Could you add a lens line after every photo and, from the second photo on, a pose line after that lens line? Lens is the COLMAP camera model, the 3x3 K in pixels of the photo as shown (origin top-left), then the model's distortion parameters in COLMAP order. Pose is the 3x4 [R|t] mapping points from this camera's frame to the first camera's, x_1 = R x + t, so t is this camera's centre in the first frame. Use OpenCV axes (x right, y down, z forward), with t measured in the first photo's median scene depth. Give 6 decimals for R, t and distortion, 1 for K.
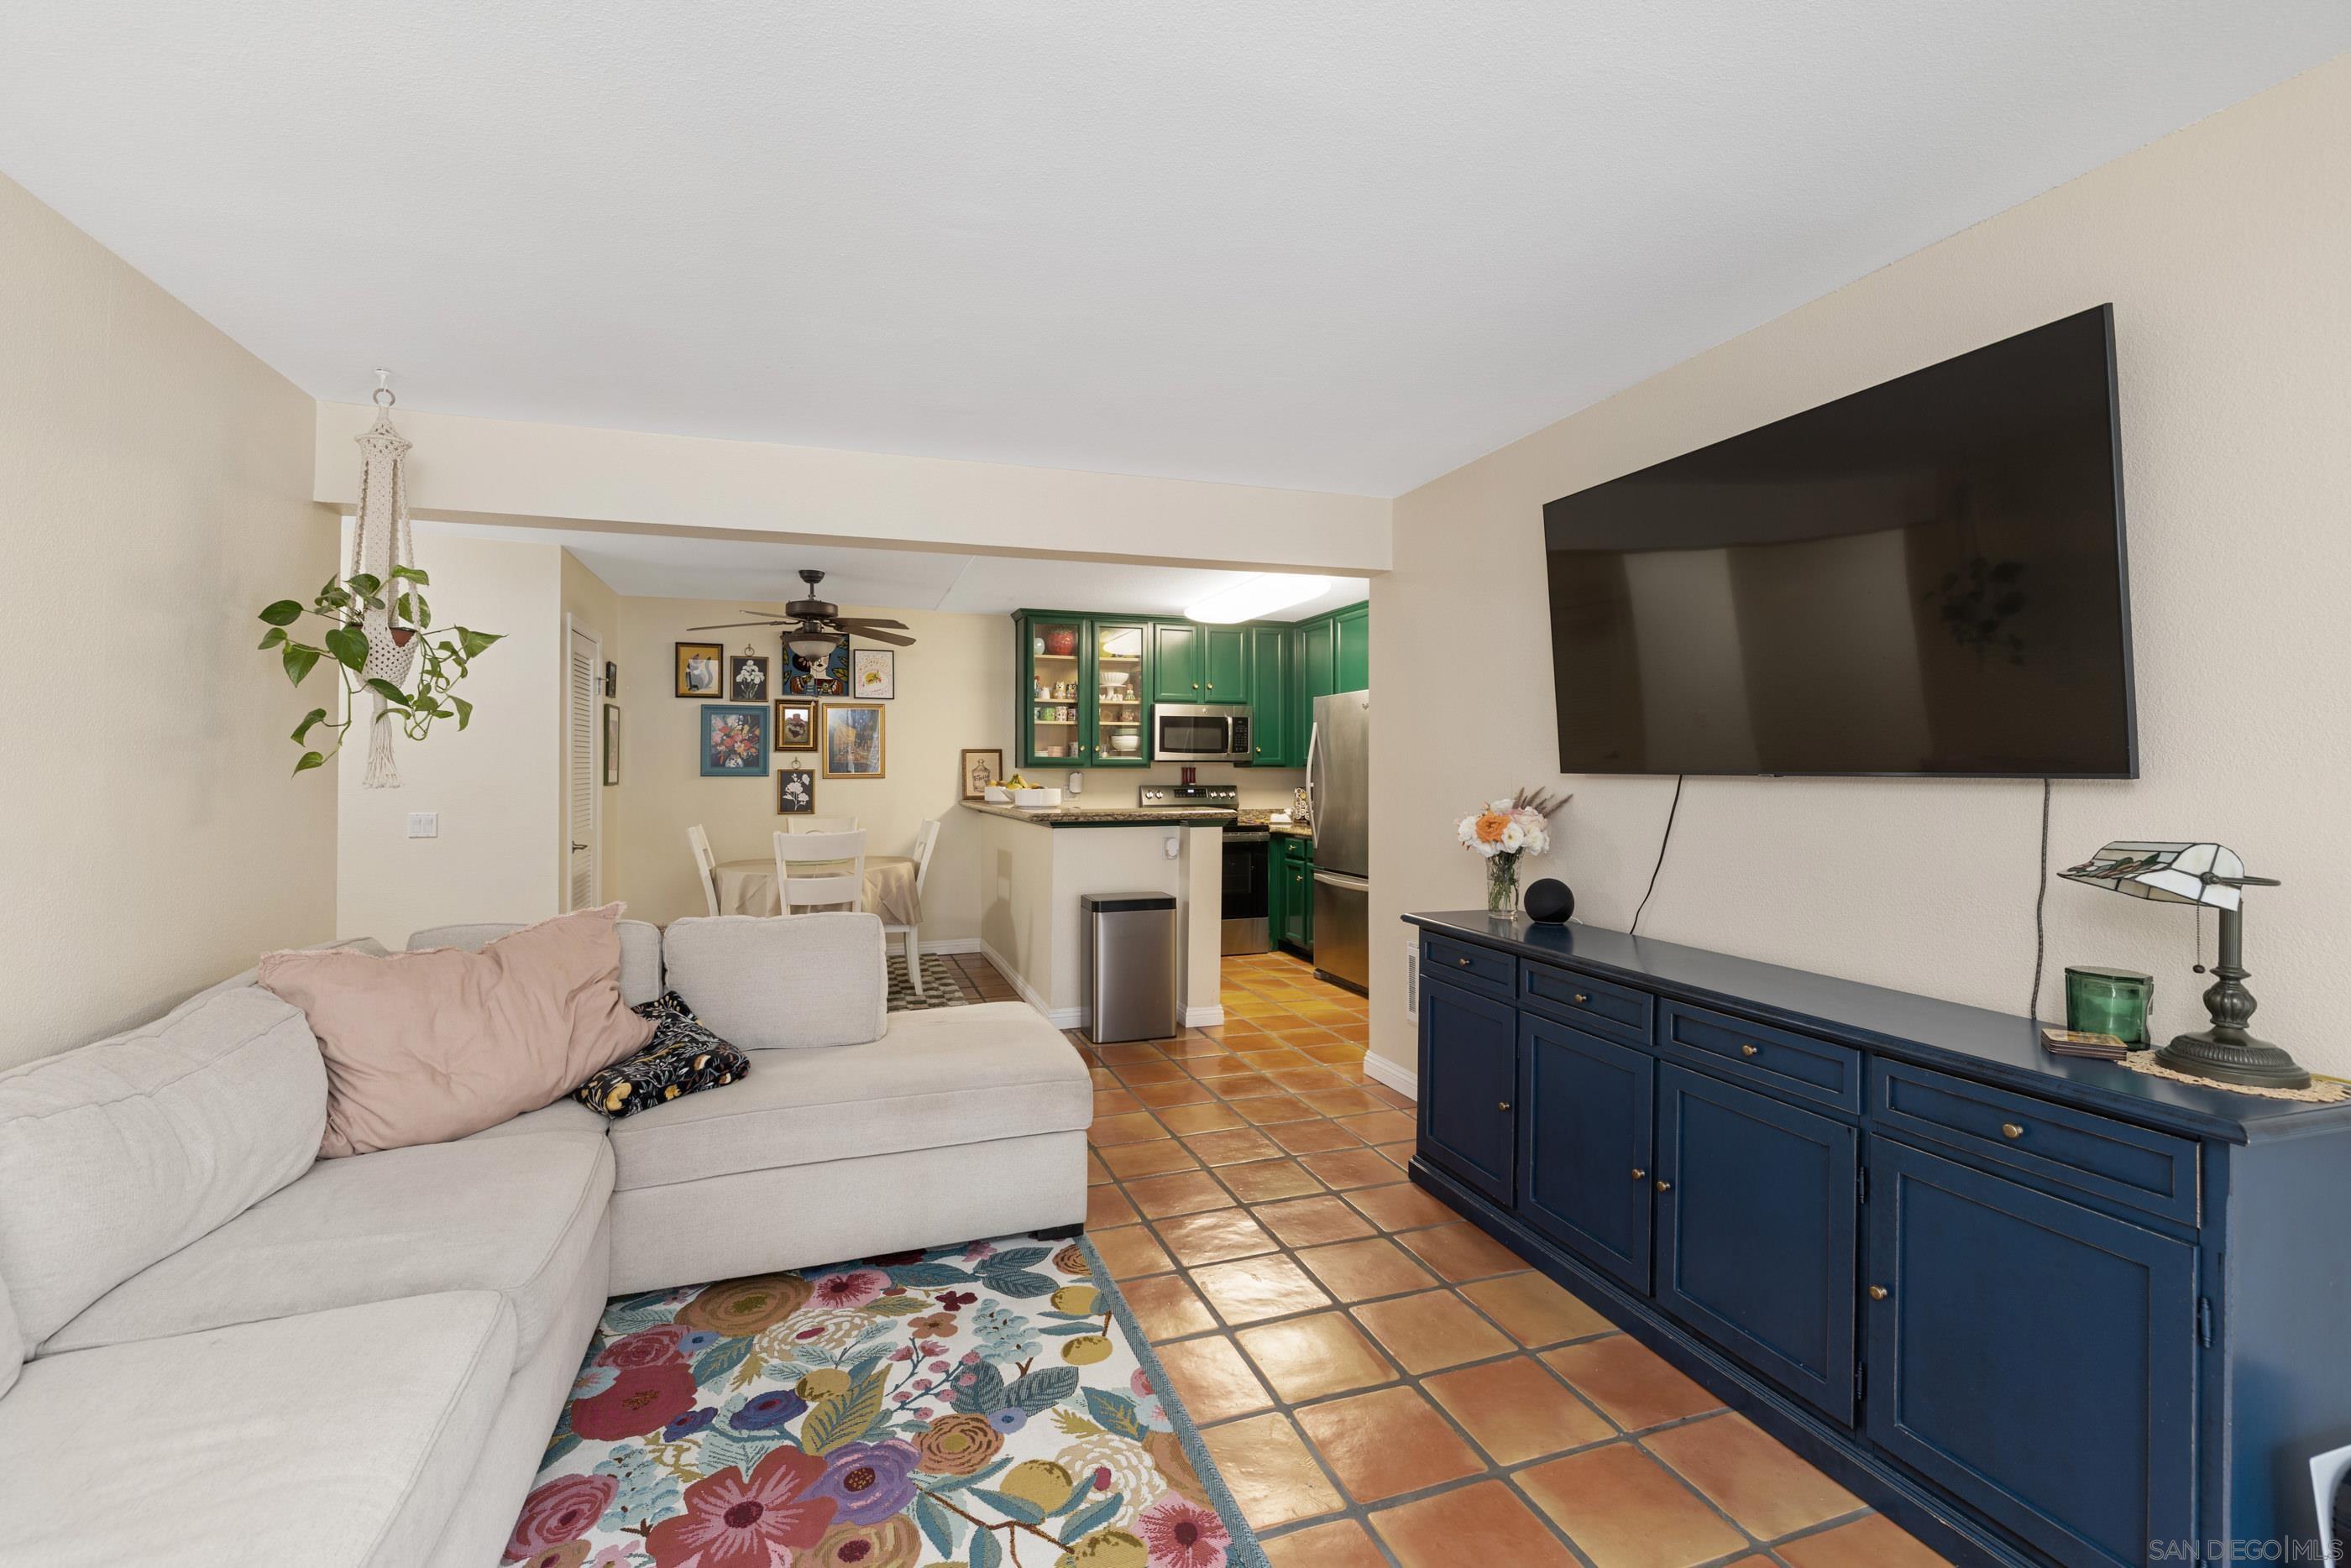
lens RADIAL K [[1025.9, 0, 1174.7], [0, 1025.9, 756.0], [0, 0, 1]] dist [-0.004881, 0.001739]
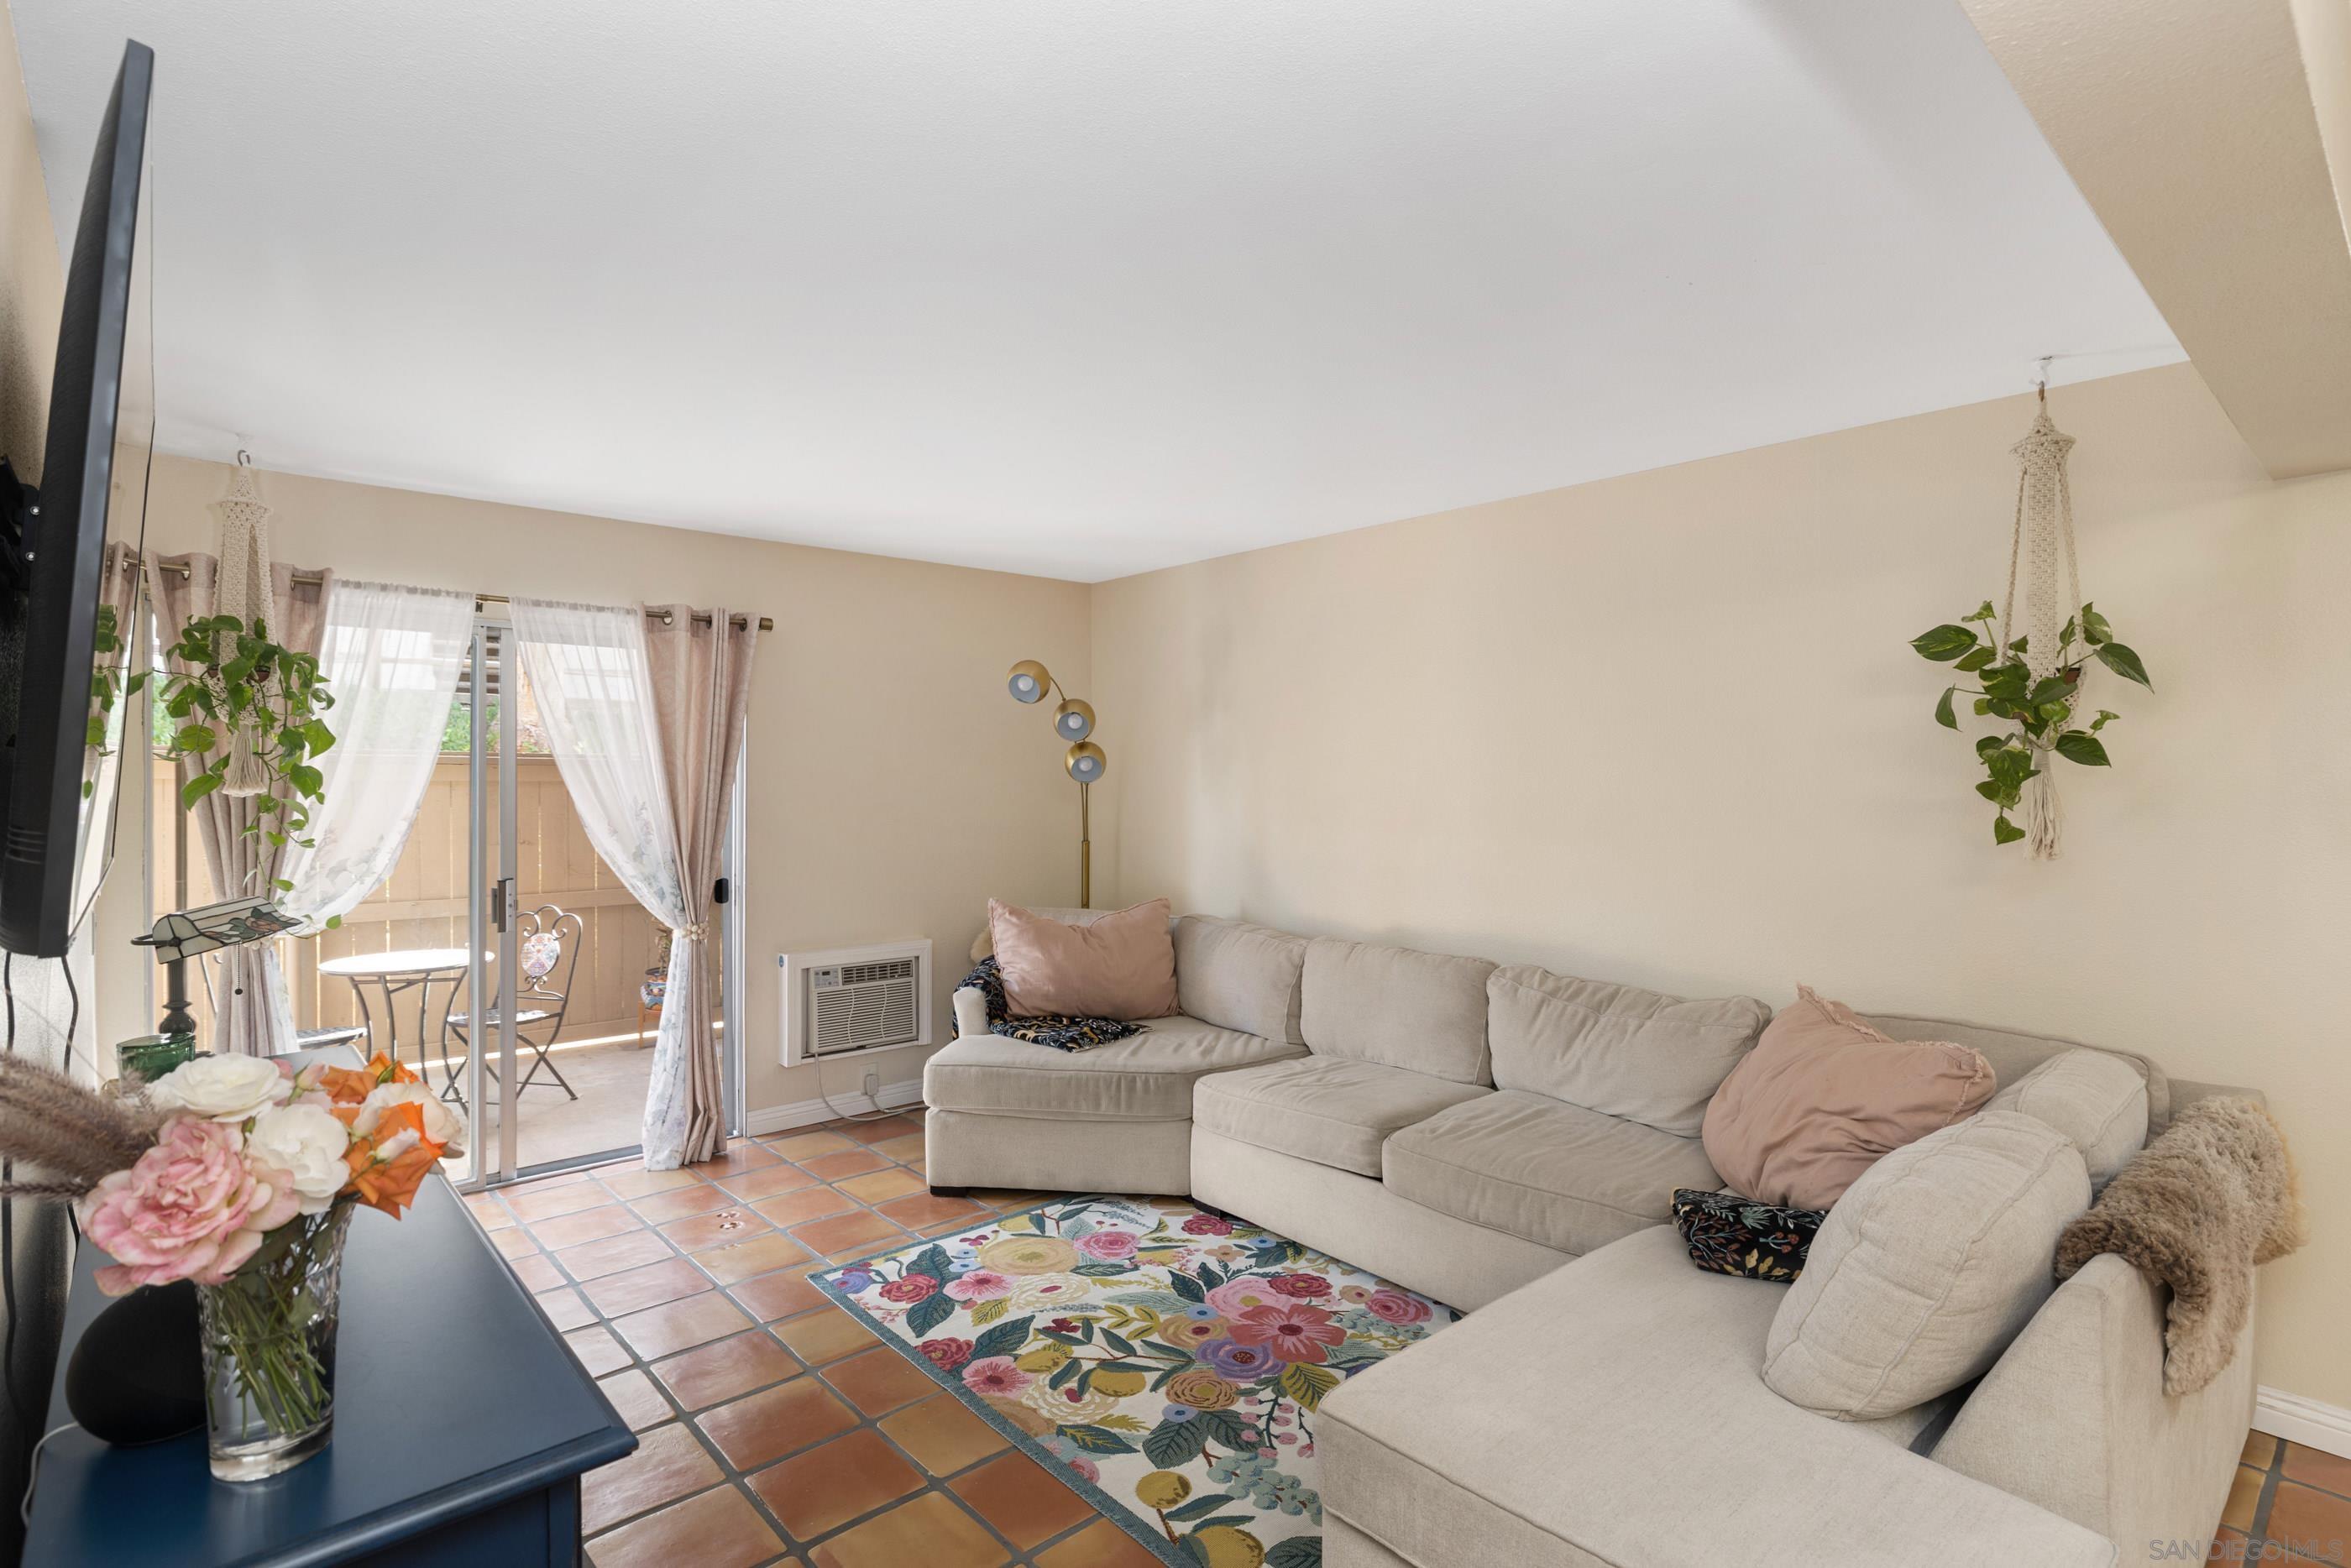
lens RADIAL K [[1137.8, 0, 1173.2], [0, 1137.8, 782.9], [0, 0, 1]] dist [0.000251, 0.000576]
pose [[-0.925949, -0.000973, -0.377646, 0.094358], [0.002296, 0.999964, -0.008207, -0.011379], [0.377640, -0.008466, -0.925914, 0.639866]]
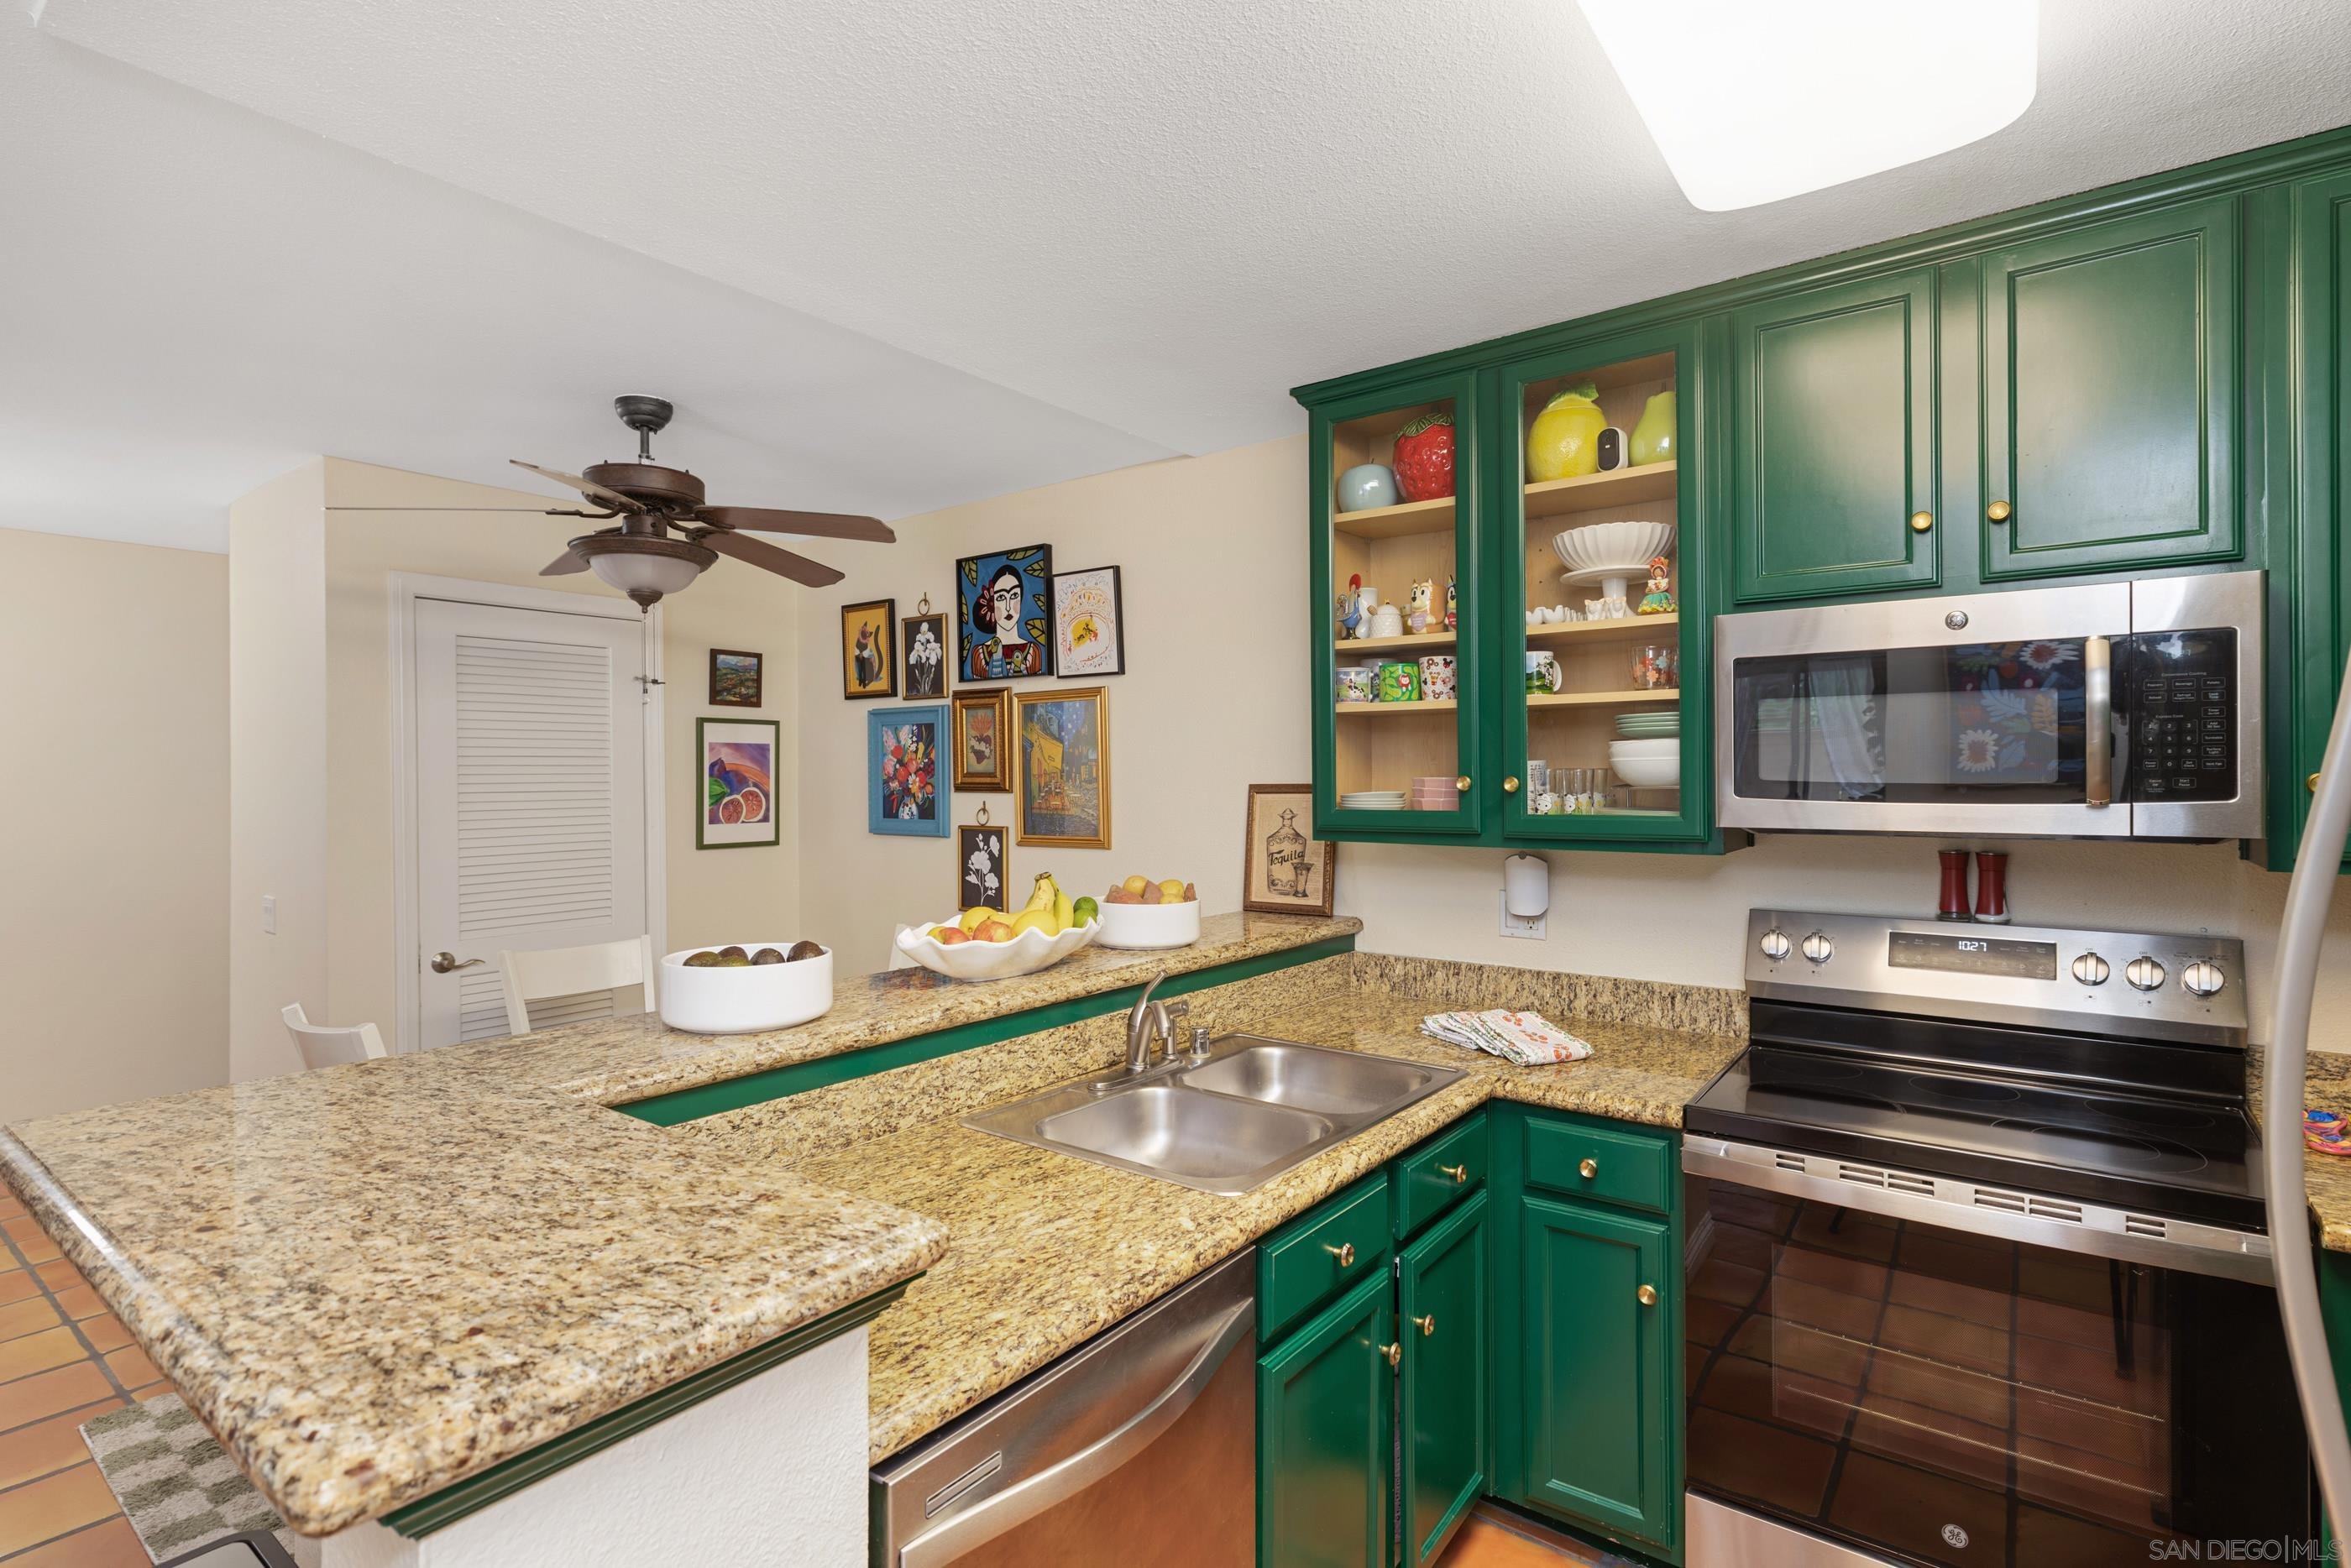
lens RADIAL K [[1137.8, 0, 1169.2], [0, 1137.8, 776.1], [0, 0, 1]] dist [0.000251, 0.000576]
pose [[0.553450, -0.003344, -0.832876, 0.153493], [0.013542, 0.999896, 0.004984, -0.013084], [0.832772, -0.014037, 0.553438, 0.750326]]
